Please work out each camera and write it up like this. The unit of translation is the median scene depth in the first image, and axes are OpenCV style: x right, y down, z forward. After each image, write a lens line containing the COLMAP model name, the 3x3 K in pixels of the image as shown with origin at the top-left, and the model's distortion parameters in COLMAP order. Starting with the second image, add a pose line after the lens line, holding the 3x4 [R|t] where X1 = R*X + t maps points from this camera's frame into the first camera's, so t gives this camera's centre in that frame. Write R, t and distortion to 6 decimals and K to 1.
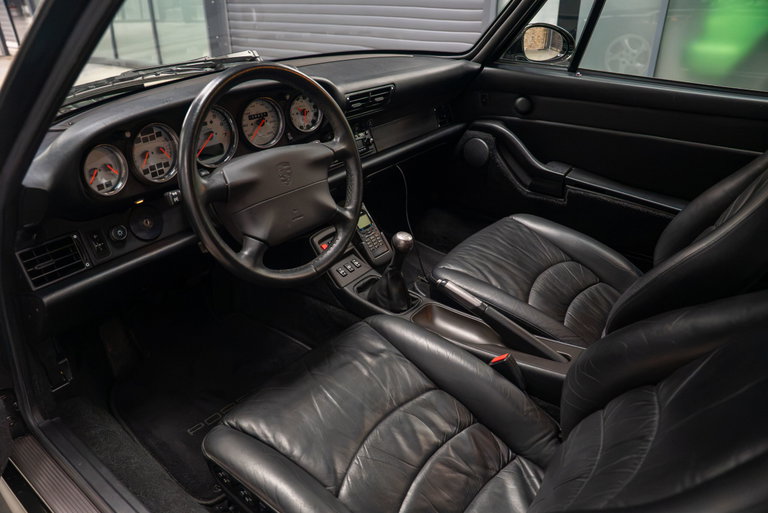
lens RADIAL K [[539.2, 0, 381.2], [0, 539.2, 253.6], [0, 0, 1]] dist [-0.119218, 0.078412]
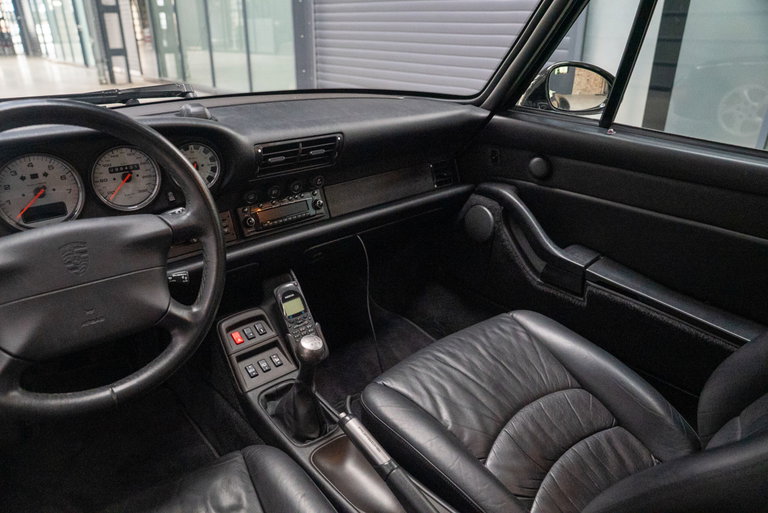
lens RADIAL K [[539.2, 0, 380.4], [0, 539.2, 252.3], [0, 0, 1]] dist [-0.119218, 0.078412]
pose [[0.978687, 0.093508, -0.182834, 0.230890], [-0.105785, 0.992662, -0.058572, -0.109064], [0.176015, 0.076665, 0.981398, 0.268760]]
